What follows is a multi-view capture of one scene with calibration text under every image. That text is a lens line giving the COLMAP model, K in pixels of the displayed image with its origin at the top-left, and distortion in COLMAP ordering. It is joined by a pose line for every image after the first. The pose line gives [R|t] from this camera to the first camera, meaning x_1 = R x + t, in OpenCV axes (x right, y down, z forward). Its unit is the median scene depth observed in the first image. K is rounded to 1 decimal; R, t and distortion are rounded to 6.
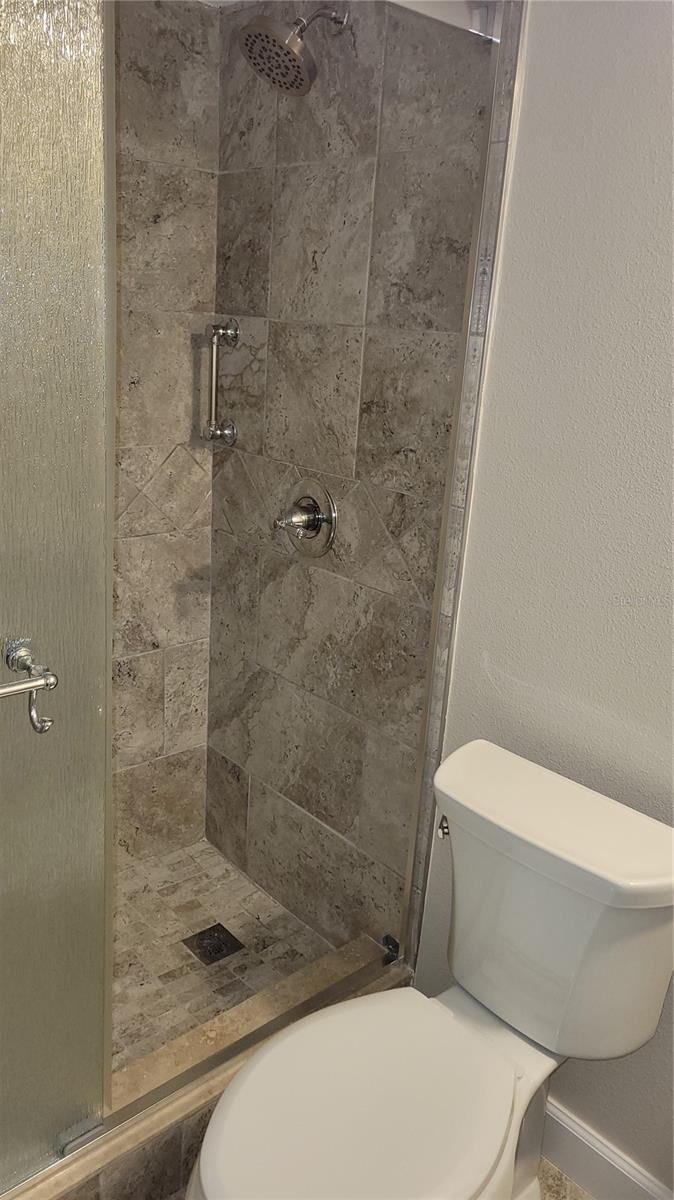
lens RADIAL K [[899.8, 0, 344.7], [0, 899.8, 583.2], [0, 0, 1]] dist [0.053457, -0.027707]
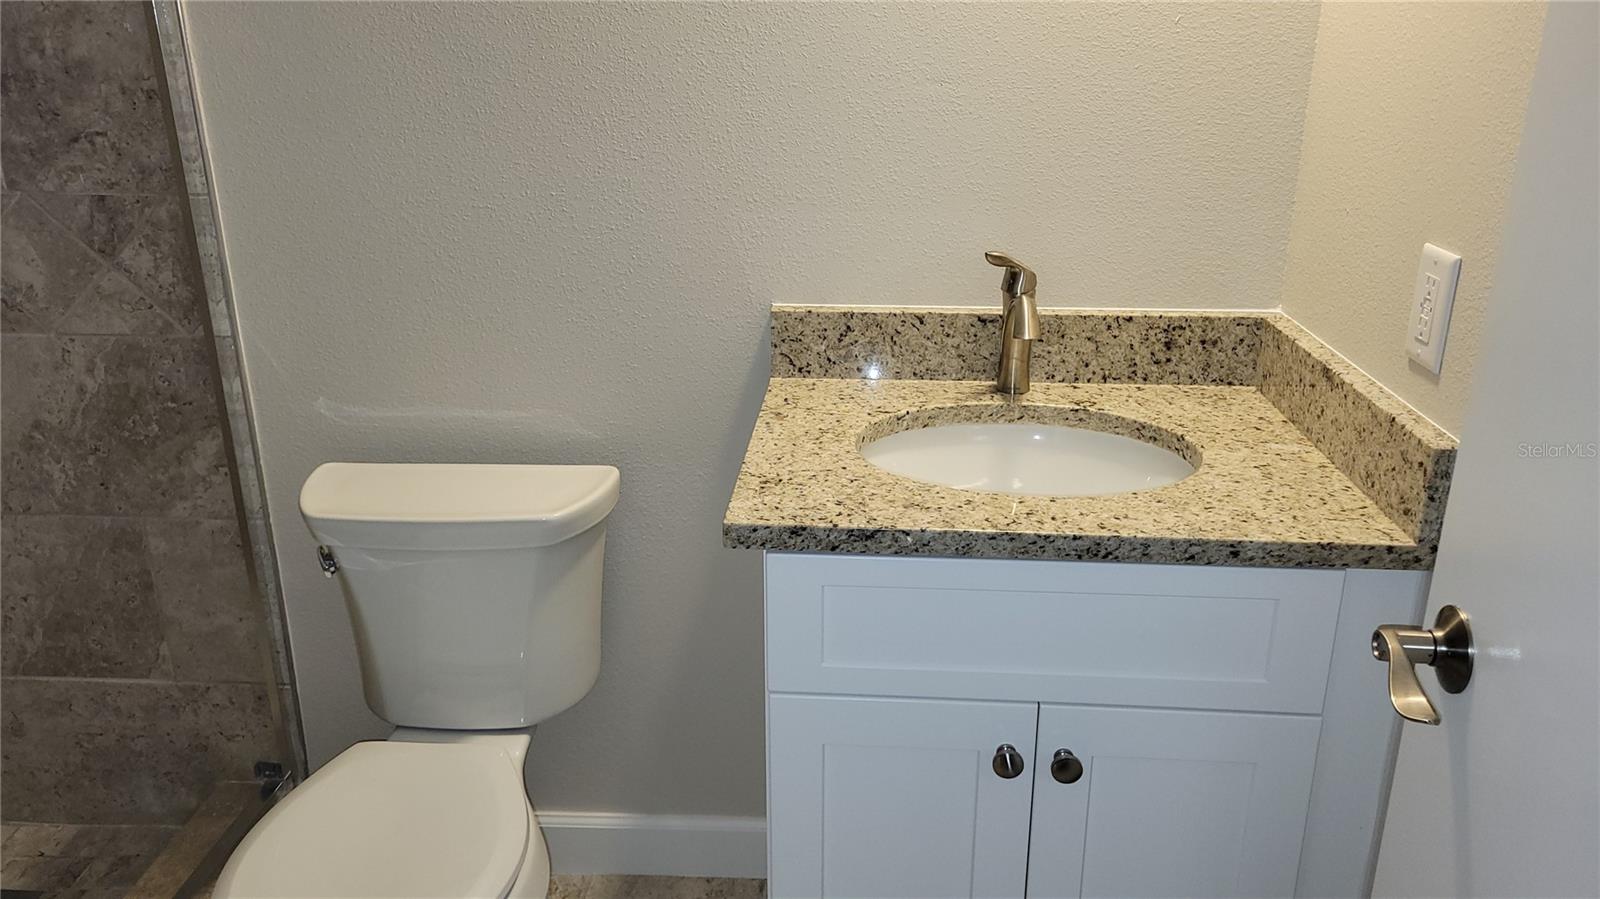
lens RADIAL K [[1199.8, 0, 791.1], [0, 1199.8, 449.2], [0, 0, 1]] dist [0.053457, -0.027707]
pose [[0.719567, -0.307565, 0.622597, -0.195411], [0.253009, 0.951058, 0.177410, 0.059092], [-0.646691, 0.029864, 0.762167, -0.116290]]
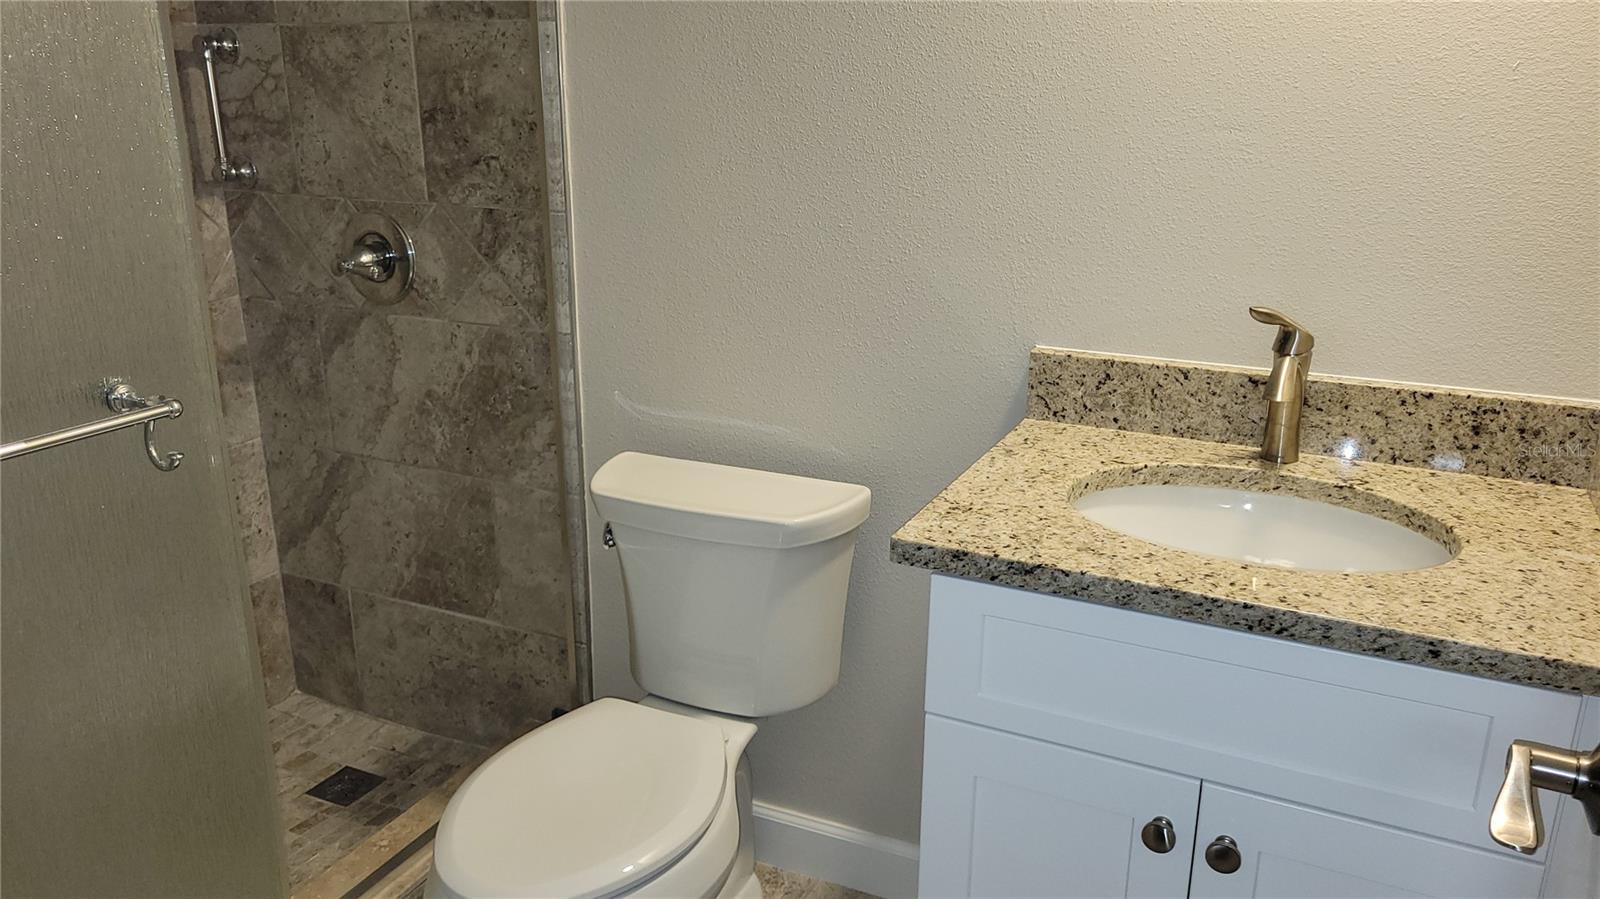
lens RADIAL K [[1199.8, 0, 787.1], [0, 1199.8, 457.6], [0, 0, 1]] dist [0.053457, -0.027707]
pose [[0.923320, -0.179128, 0.339696, -0.104275], [0.167616, 0.983825, 0.063194, 0.106705], [-0.345521, -0.001409, 0.938410, -0.207913]]
